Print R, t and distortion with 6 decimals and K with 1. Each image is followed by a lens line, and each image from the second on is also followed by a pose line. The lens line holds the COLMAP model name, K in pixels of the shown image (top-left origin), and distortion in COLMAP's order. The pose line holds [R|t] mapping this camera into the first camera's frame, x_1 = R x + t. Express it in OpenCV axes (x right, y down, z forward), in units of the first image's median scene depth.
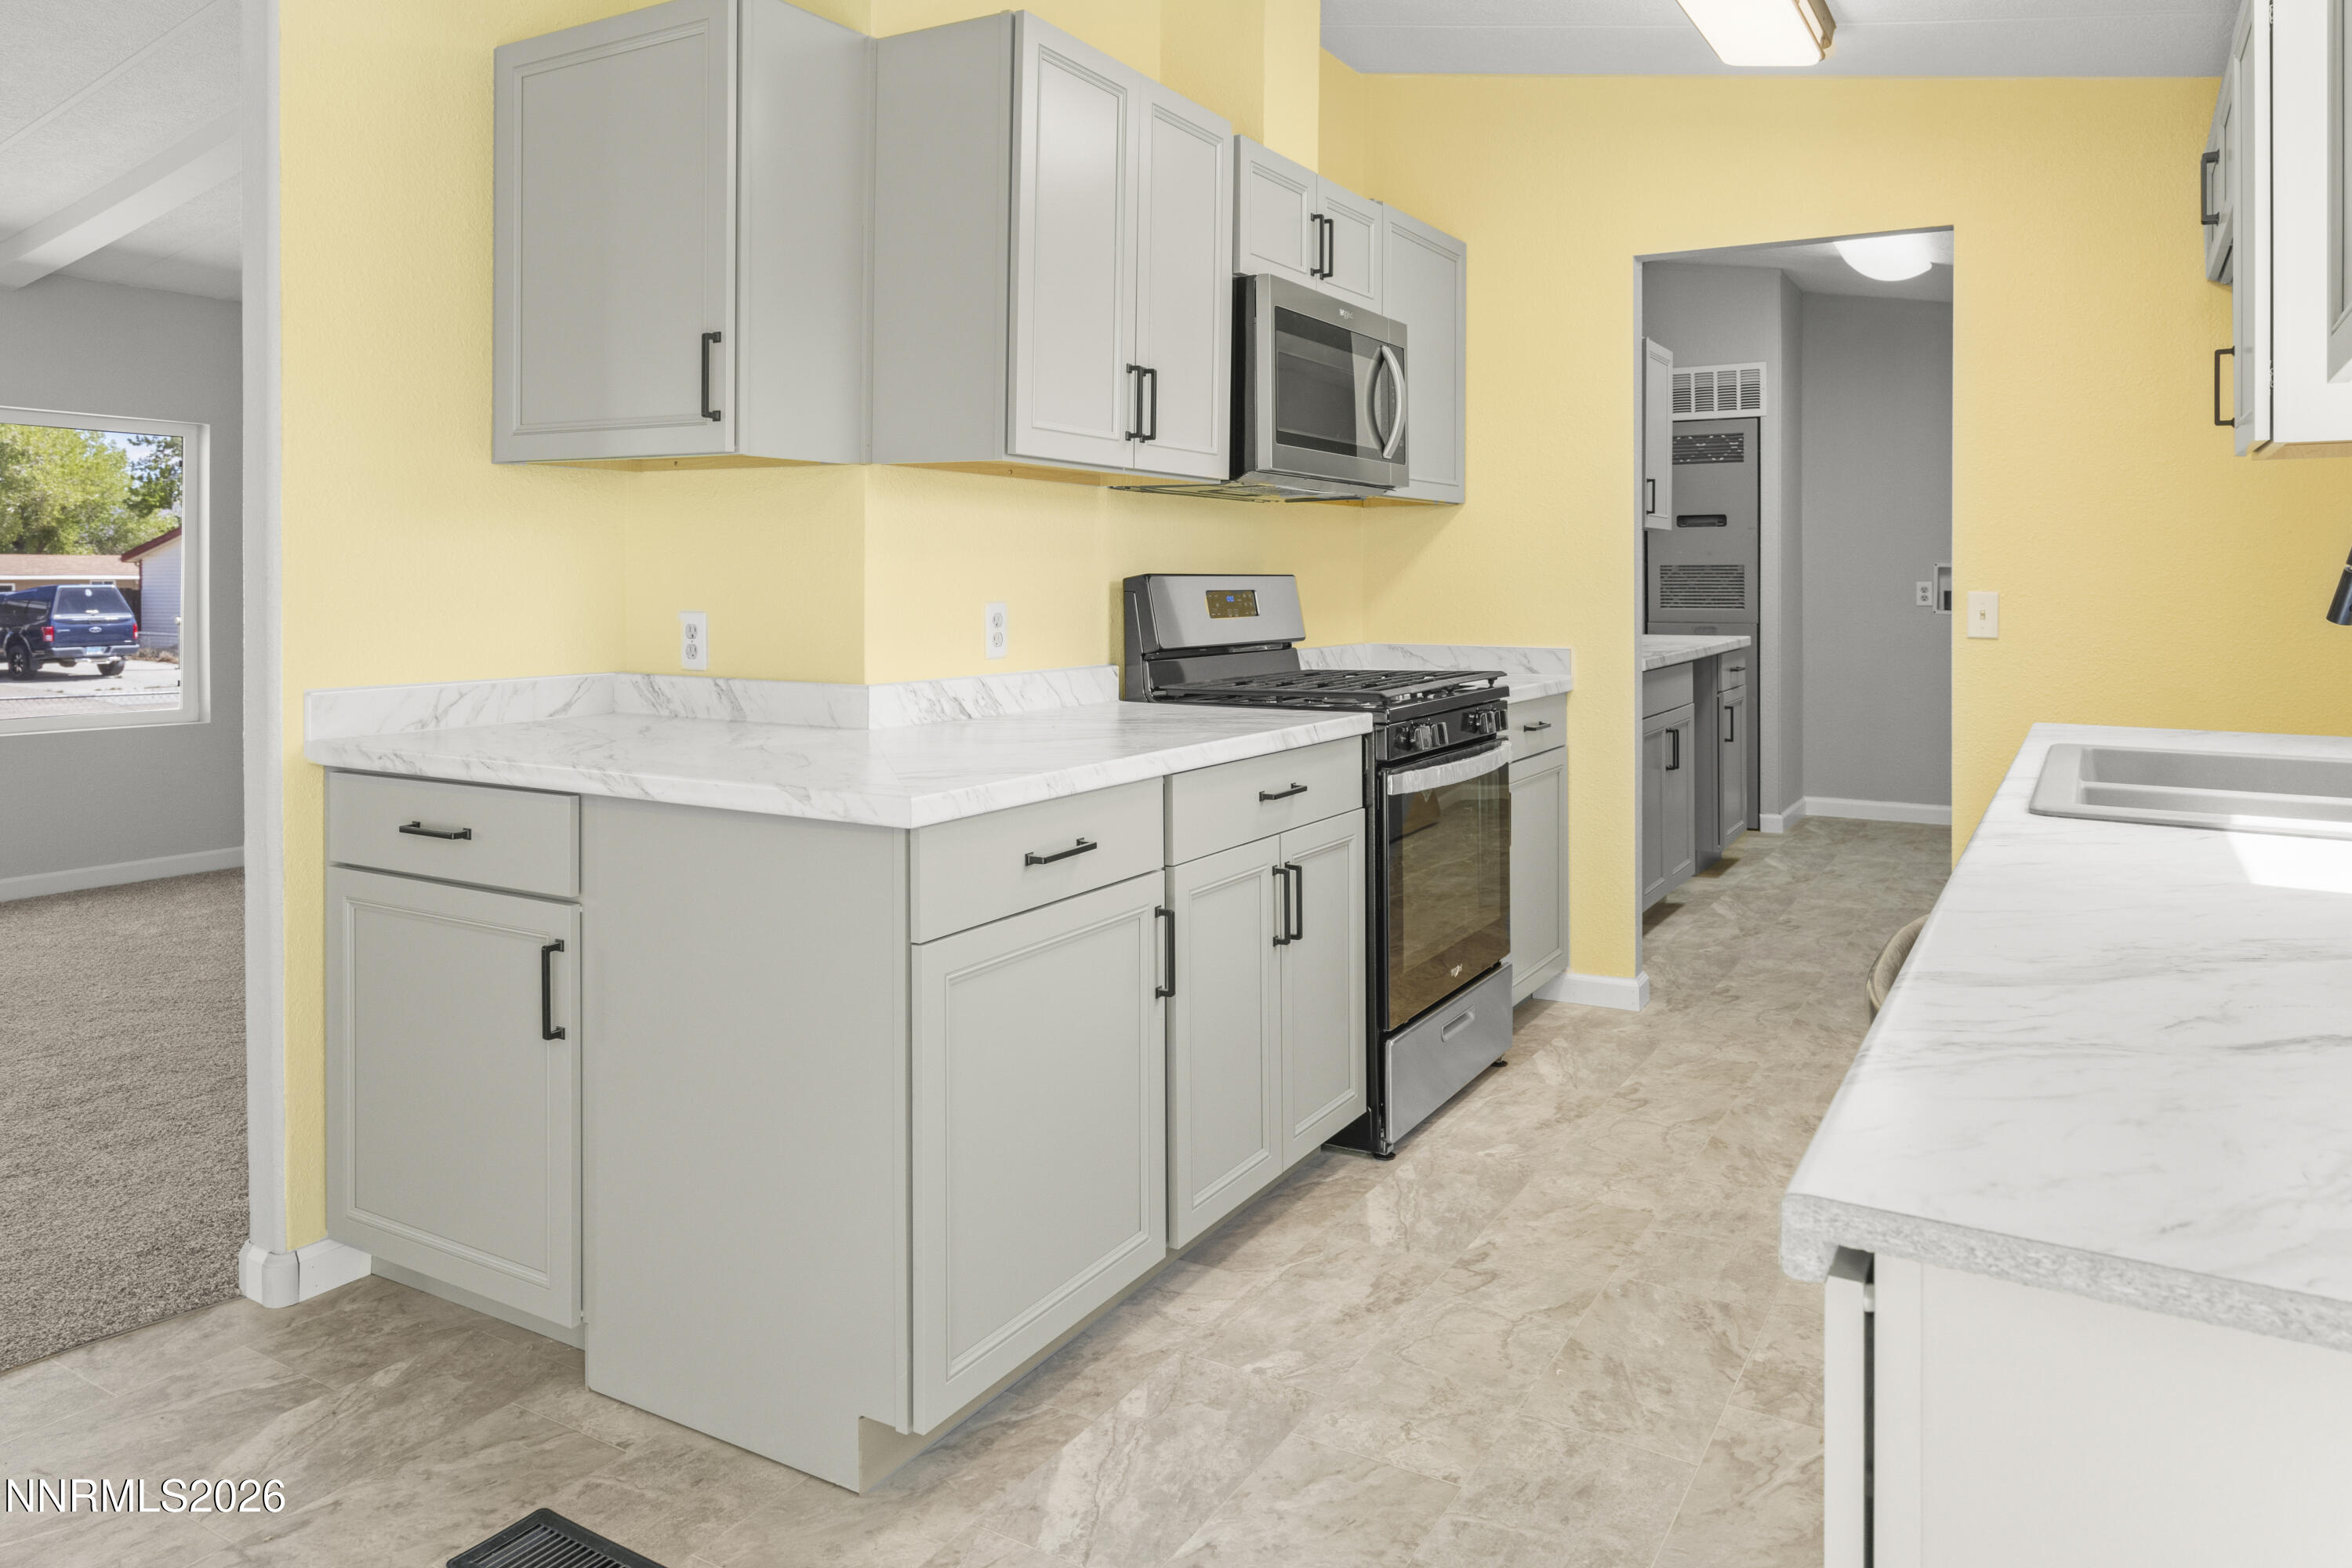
lens RADIAL K [[1552.0, 0, 1177.0], [0, 1552.0, 589.1], [0, 0, 1]] dist [-0.015304, 0.009373]
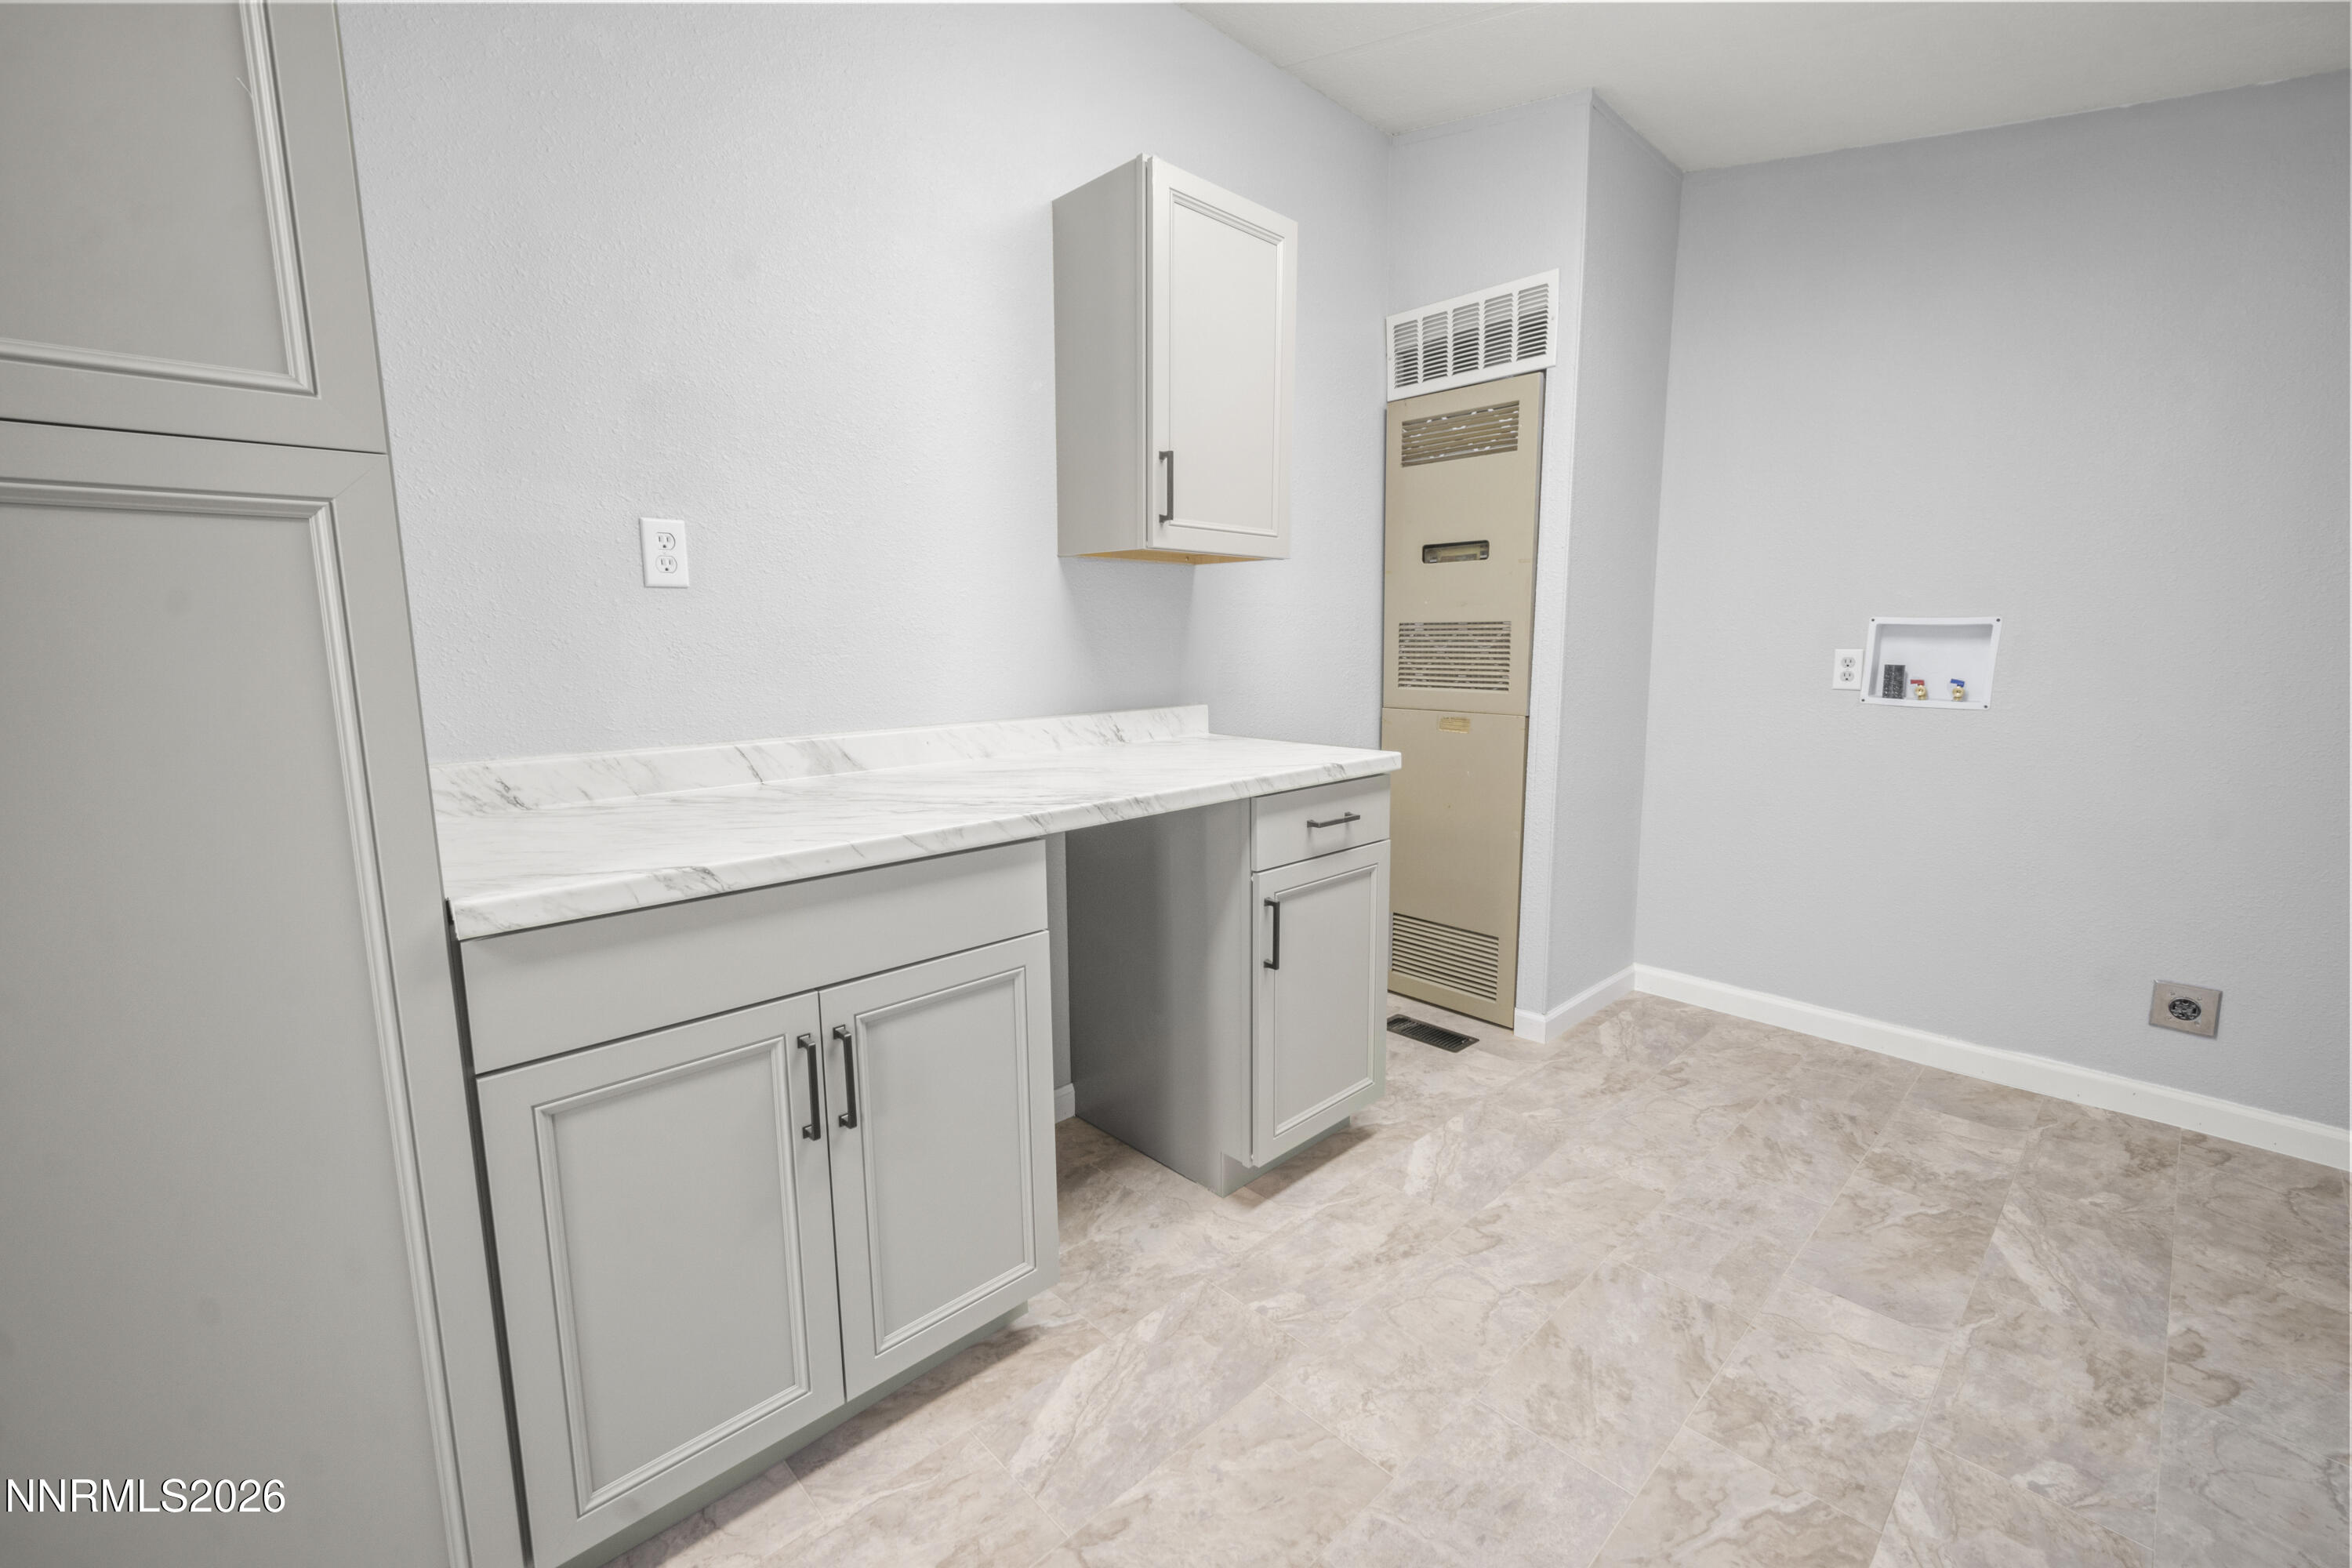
lens RADIAL K [[1016.4, 0, 1181.6], [0, 1016.4, 769.3], [0, 0, 1]] dist [0.007970, -0.001128]
pose [[0.969343, 0.032694, -0.243526, 0.178257], [-0.001929, 0.992090, 0.125511, -0.004028], [0.245704, -0.121193, 0.961739, 0.298009]]
